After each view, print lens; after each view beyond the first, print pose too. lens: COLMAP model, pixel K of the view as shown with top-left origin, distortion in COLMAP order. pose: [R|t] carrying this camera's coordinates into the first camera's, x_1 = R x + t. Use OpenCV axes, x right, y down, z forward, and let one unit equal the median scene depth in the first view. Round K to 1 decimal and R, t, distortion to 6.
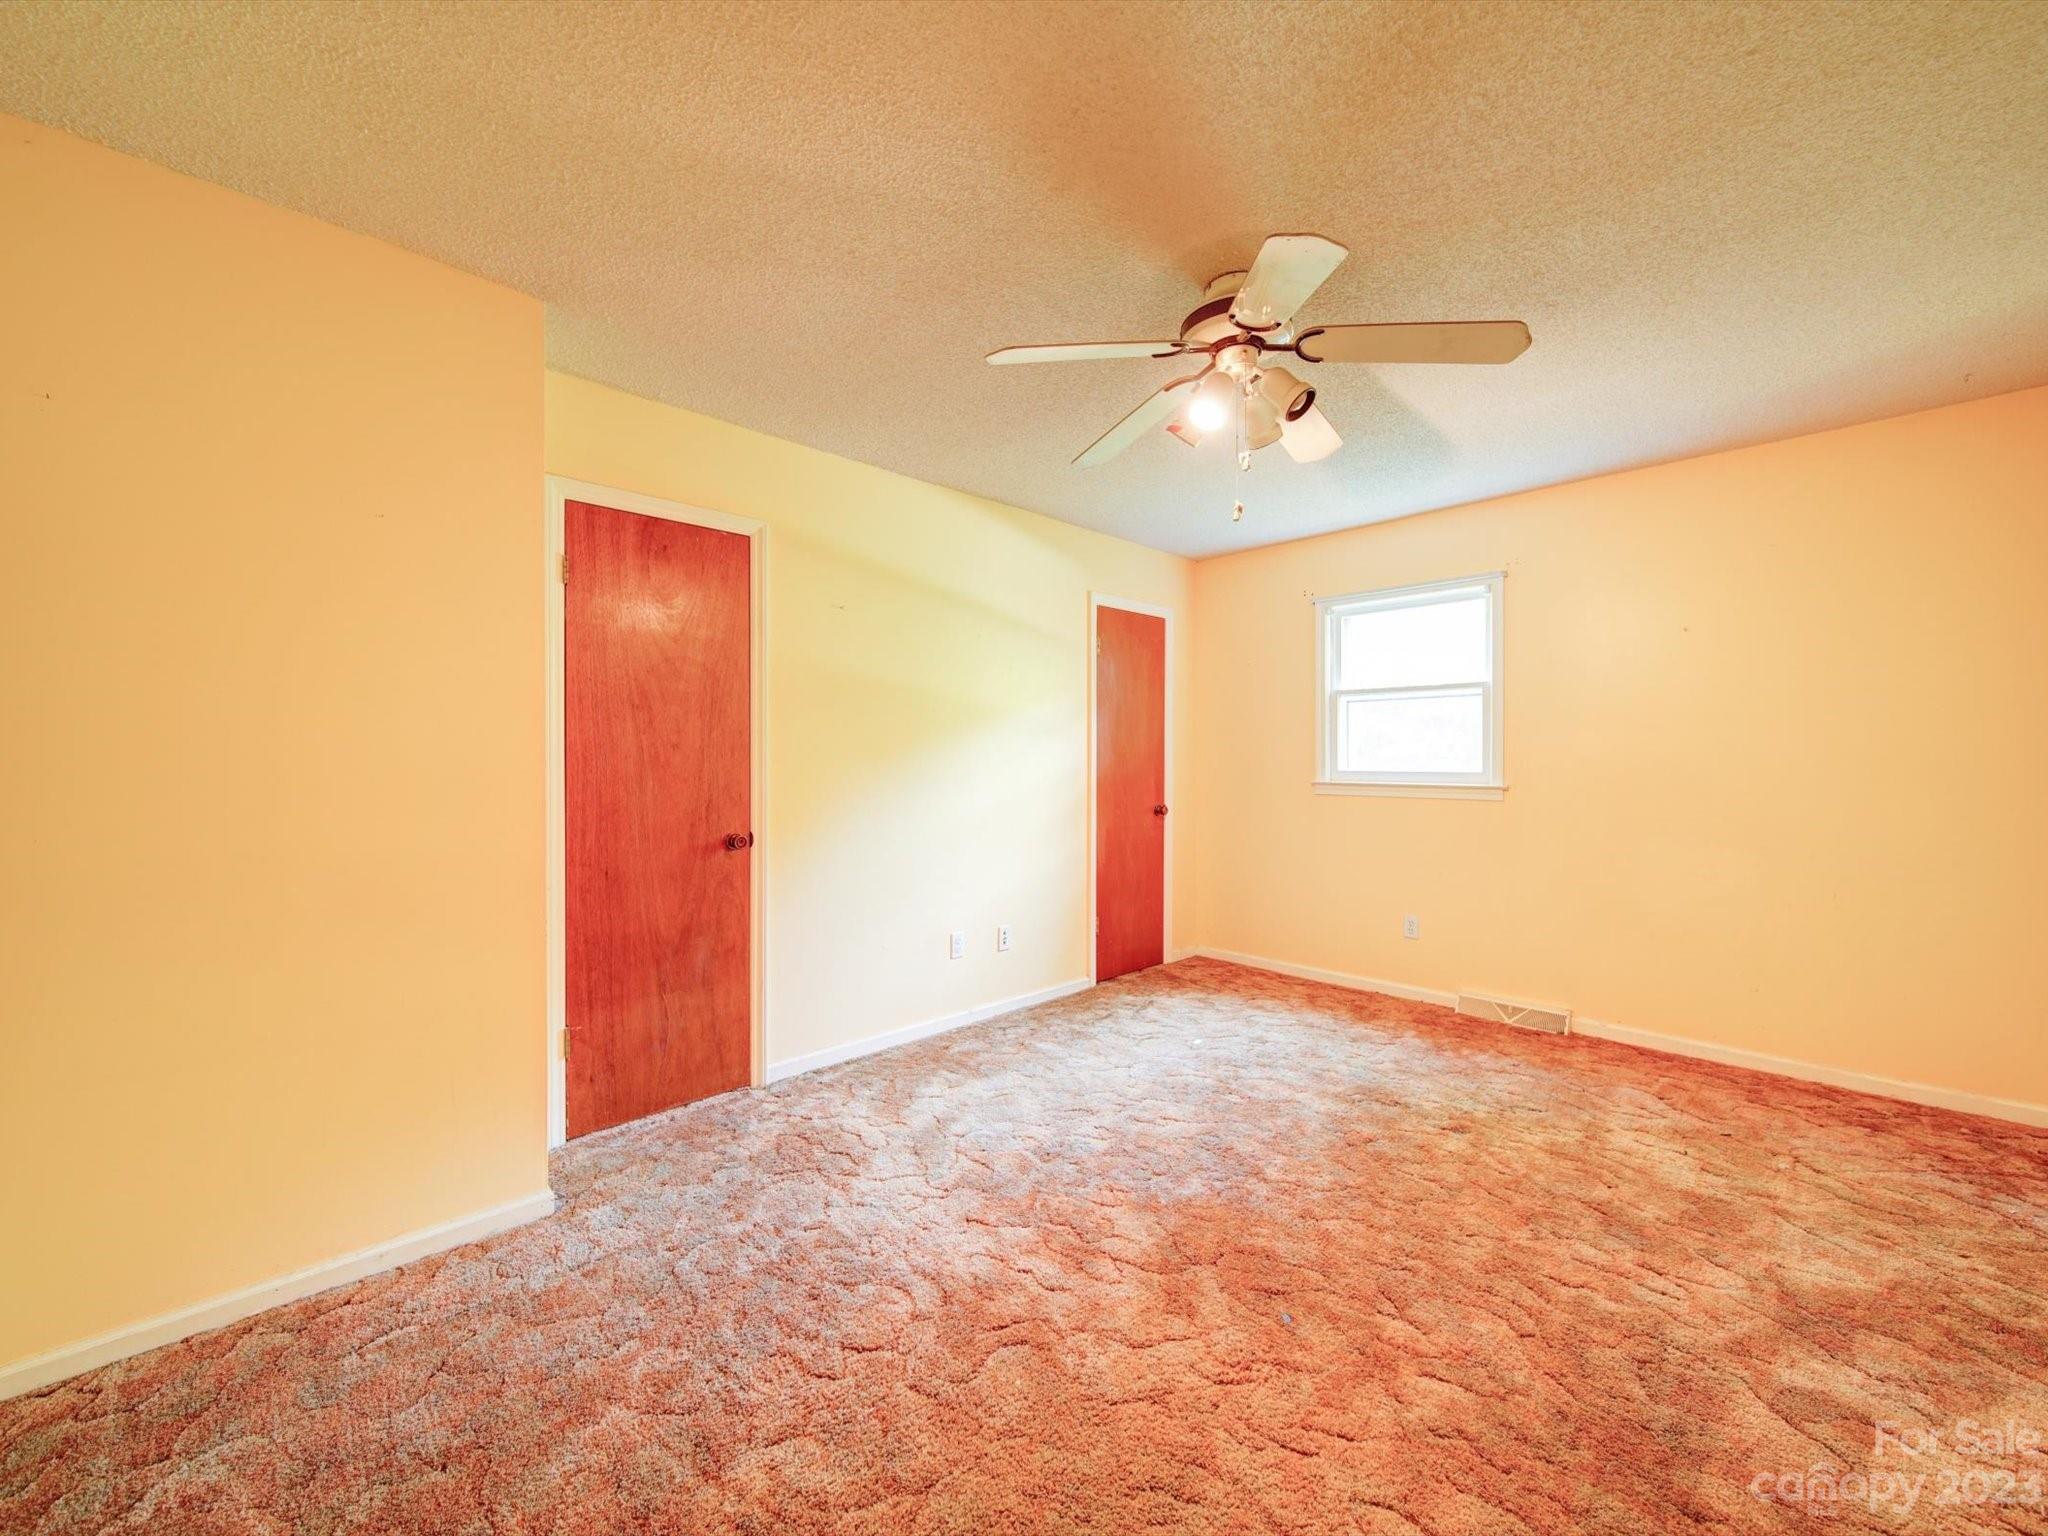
lens RADIAL K [[801.3, 0, 1037.5], [0, 801.3, 761.4], [0, 0, 1]] dist [-0.000859, 0.000078]
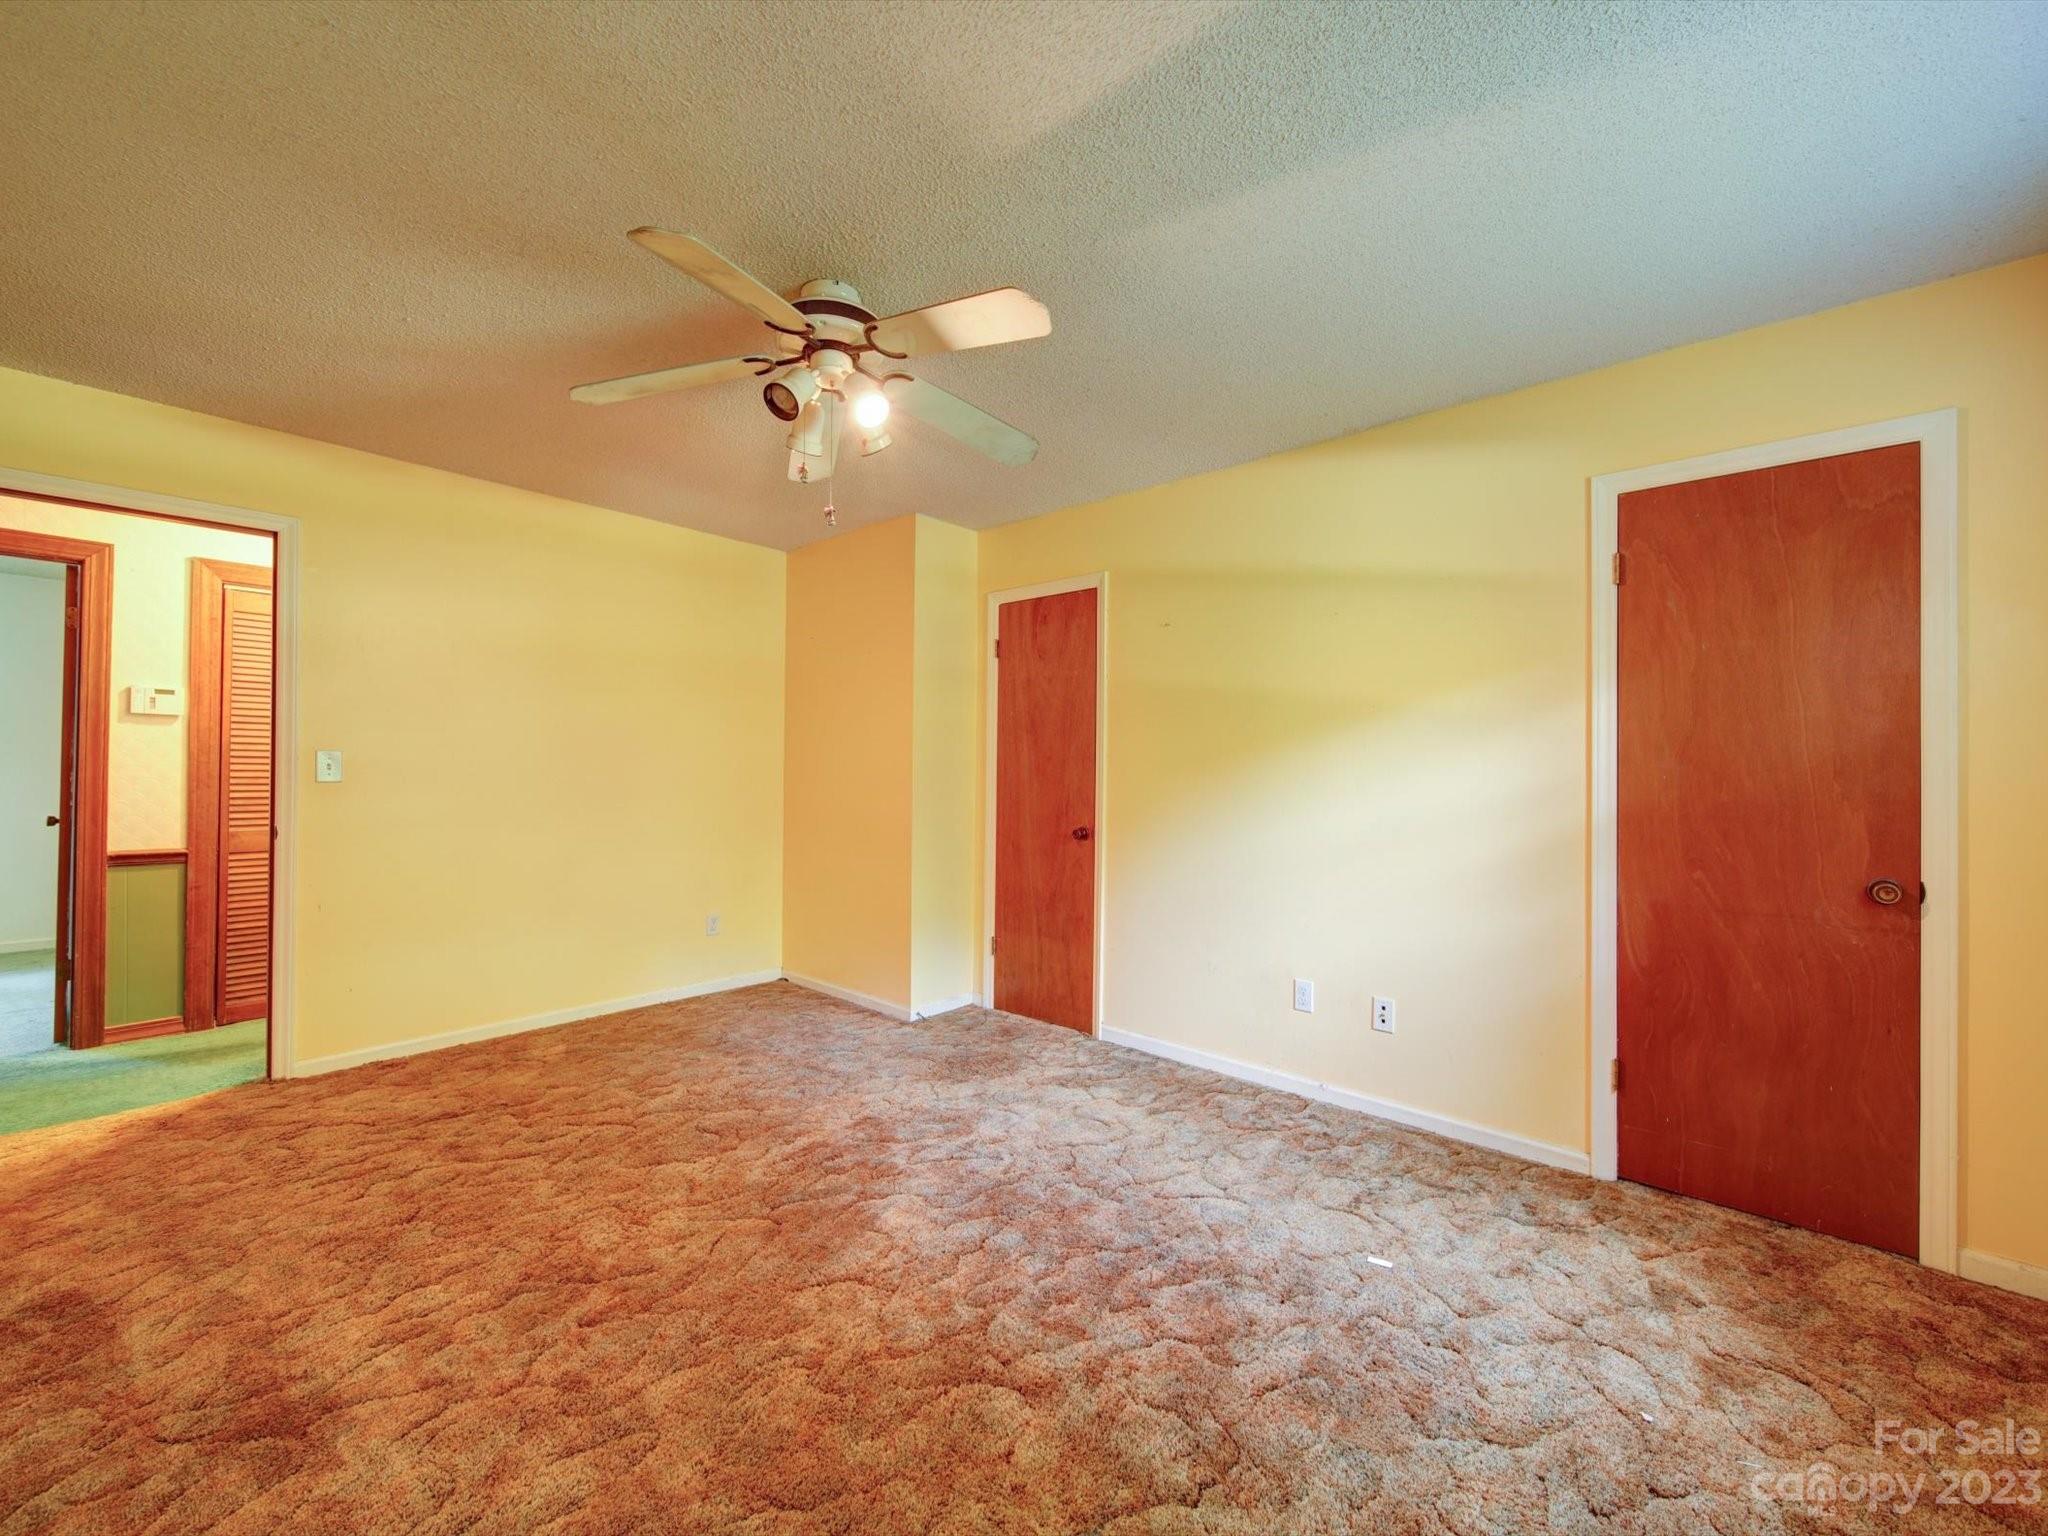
lens RADIAL K [[801.3, 0, 1030.0], [0, 801.3, 769.0], [0, 0, 1]] dist [-0.000859, 0.000078]
pose [[0.084753, -0.002451, -0.996399, 0.749626], [-0.013737, 0.999899, -0.003628, 0.003385], [0.996307, 0.013995, 0.084711, 0.697115]]
